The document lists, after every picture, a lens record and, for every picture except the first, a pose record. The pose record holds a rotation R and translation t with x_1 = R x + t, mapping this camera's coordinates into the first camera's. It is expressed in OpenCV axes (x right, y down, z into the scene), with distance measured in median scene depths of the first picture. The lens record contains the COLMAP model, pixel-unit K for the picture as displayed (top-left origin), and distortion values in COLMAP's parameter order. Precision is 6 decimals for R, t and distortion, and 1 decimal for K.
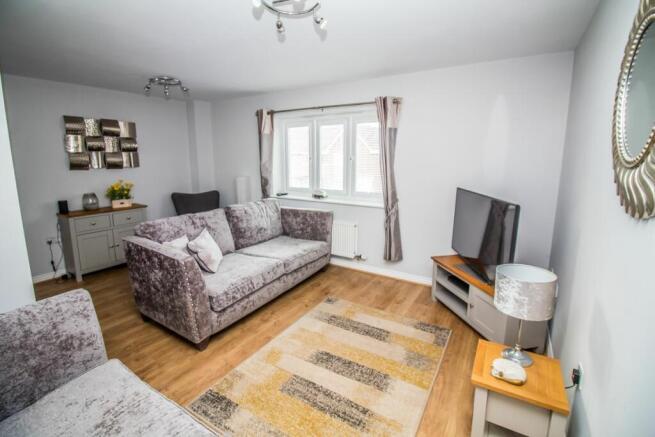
lens RADIAL K [[300.8, 0, 324.6], [0, 300.8, 213.8], [0, 0, 1]] dist [-0.001176, -0.000312]
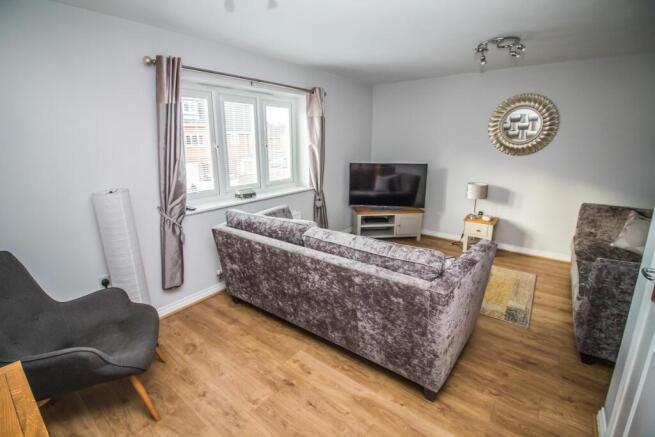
lens RADIAL K [[293.6, 0, 327.0], [0, 293.6, 204.5], [0, 0, 1]] dist [-0.001027, -0.000120]
pose [[0.096320, -0.233378, 0.967604, -0.789828], [0.160627, 0.963026, 0.216285, -0.175597], [-0.982304, 0.134591, 0.130245, 0.740520]]
